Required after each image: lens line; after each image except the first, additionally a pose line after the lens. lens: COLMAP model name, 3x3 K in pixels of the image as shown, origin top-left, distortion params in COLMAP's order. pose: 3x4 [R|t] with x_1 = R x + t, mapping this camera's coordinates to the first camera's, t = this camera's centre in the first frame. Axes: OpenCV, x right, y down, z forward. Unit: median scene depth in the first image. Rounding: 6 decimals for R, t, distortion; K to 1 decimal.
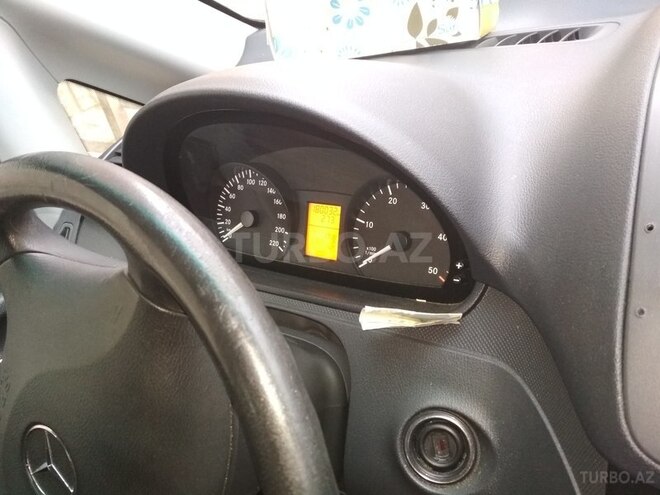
lens RADIAL K [[586.1, 0, 330.0], [0, 586.1, 247.5], [0, 0, 1]] dist [0.122119, -0.253095]
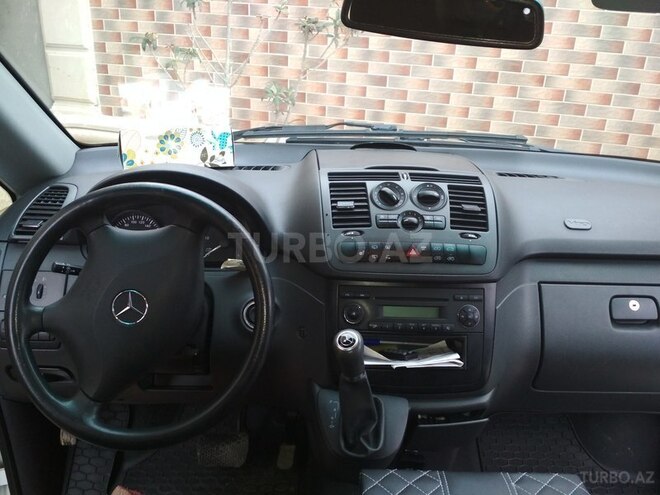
lens RADIAL K [[586.1, 0, 330.0], [0, 586.1, 247.5], [0, 0, 1]] dist [0.122119, -0.253095]
pose [[0.799690, 0.026422, 0.599832, -0.777371], [0.118068, 0.972605, -0.200249, 0.430591], [-0.588690, 0.230958, 0.774662, -0.853322]]
